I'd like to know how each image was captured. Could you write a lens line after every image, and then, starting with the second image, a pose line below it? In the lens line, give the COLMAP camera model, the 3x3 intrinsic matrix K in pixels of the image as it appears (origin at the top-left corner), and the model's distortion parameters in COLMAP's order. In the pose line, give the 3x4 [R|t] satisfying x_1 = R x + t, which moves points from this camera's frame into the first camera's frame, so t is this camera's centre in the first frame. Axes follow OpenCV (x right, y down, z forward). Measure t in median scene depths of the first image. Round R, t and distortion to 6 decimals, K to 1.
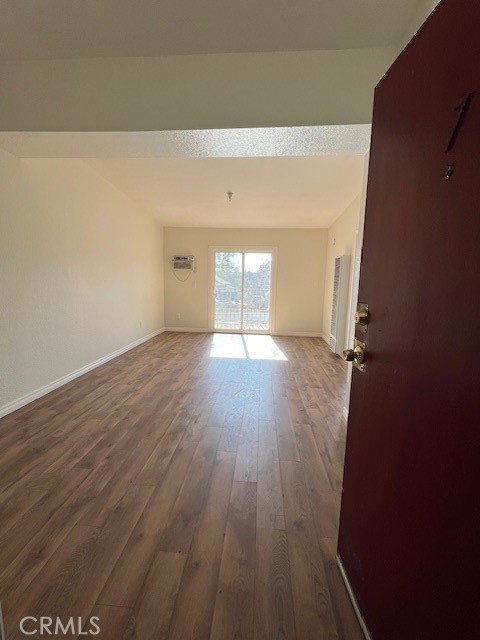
lens RADIAL K [[289.4, 0, 239.7], [0, 289.4, 322.2], [0, 0, 1]] dist [-0.000833, 0.000135]
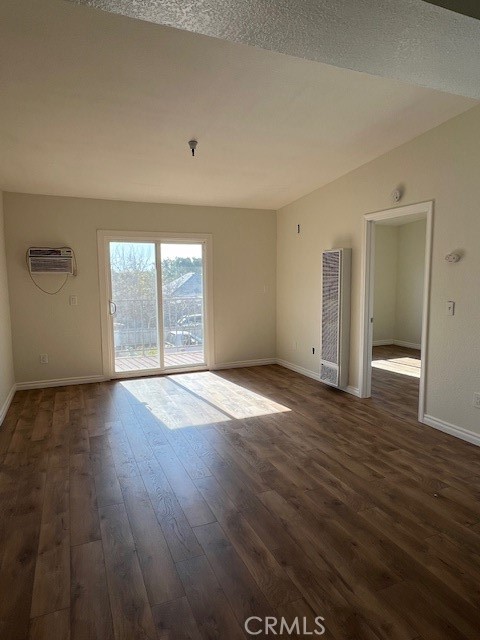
lens RADIAL K [[400.9, 0, 240.0], [0, 400.9, 320.0], [0, 0, 1]] dist [-0.000739, 0.000125]
pose [[0.884736, -0.079691, 0.459229, -0.324722], [0.097957, 0.995061, -0.016046, -0.063980], [-0.455682, 0.059181, 0.888173, 0.244153]]
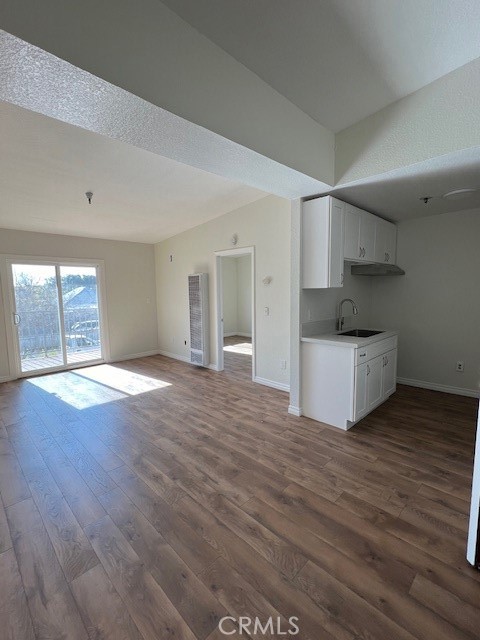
lens RADIAL K [[289.4, 0, 239.7], [0, 289.4, 322.2], [0, 0, 1]] dist [-0.000833, 0.000135]
pose [[0.651524, -0.116463, 0.749636, -0.364793], [0.139653, 0.989671, 0.032379, -0.066377], [-0.745664, 0.083593, 0.661058, 0.199139]]
